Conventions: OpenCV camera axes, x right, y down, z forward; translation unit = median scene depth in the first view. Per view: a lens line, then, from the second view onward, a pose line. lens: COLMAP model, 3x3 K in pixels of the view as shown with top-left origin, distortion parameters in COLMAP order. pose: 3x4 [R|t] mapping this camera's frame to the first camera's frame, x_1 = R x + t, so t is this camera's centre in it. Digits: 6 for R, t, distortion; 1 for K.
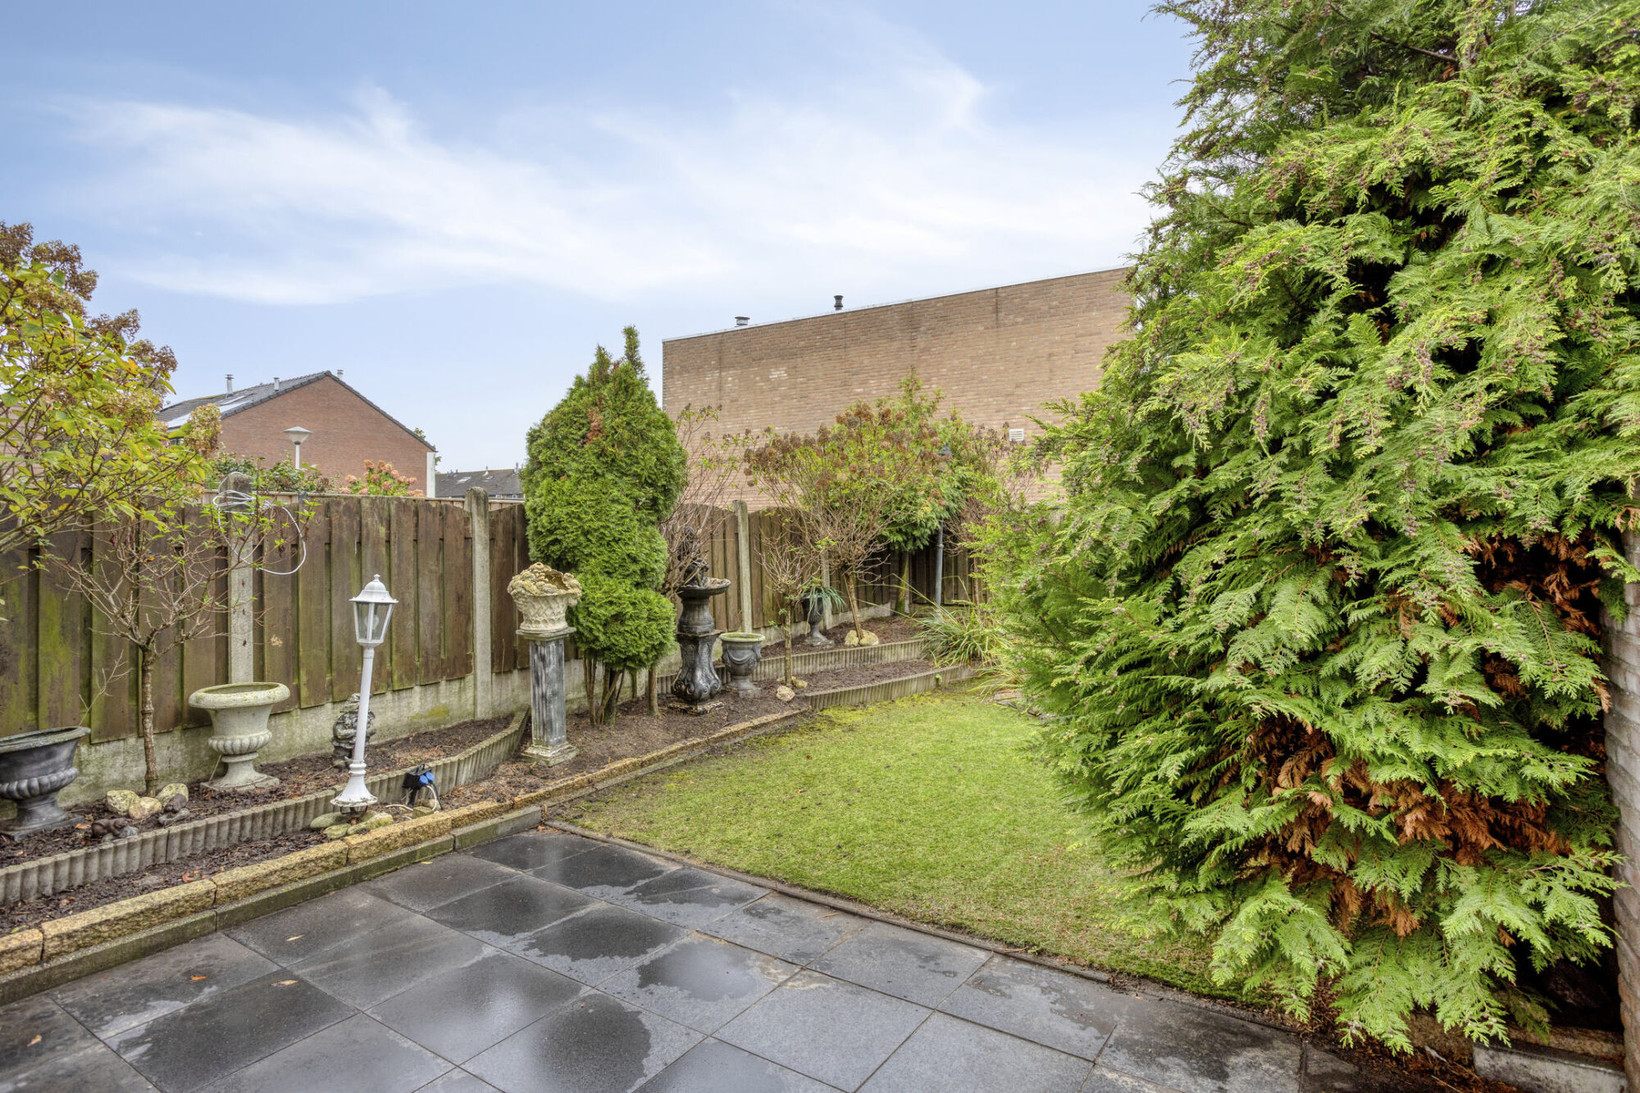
lens RADIAL K [[855.1, 0, 818.9], [0, 855.1, 544.4], [0, 0, 1]] dist [-0.002662, 0.000392]
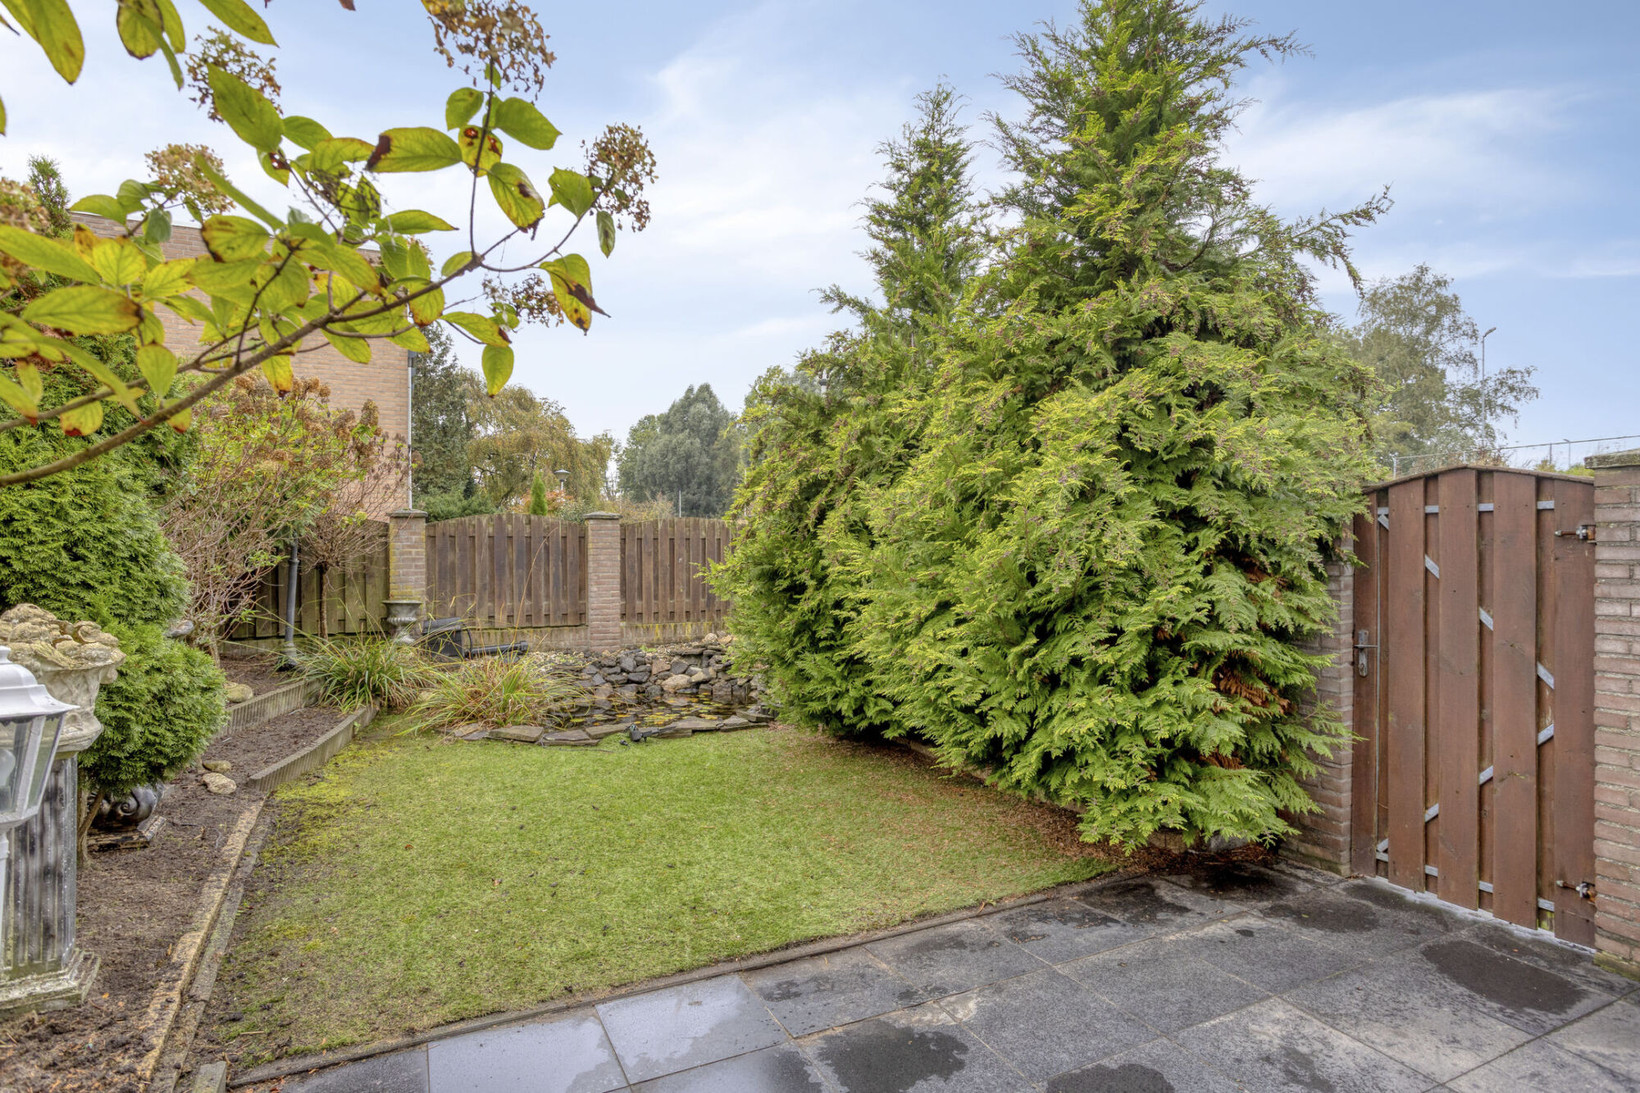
lens RADIAL K [[855.1, 0, 821.4], [0, 855.1, 547.0], [0, 0, 1]] dist [-0.002662, 0.000392]
pose [[0.503428, 0.002592, 0.864033, -0.772355], [0.005021, 0.999970, -0.005925, -0.009241], [-0.864023, 0.007321, 0.503400, 0.523255]]
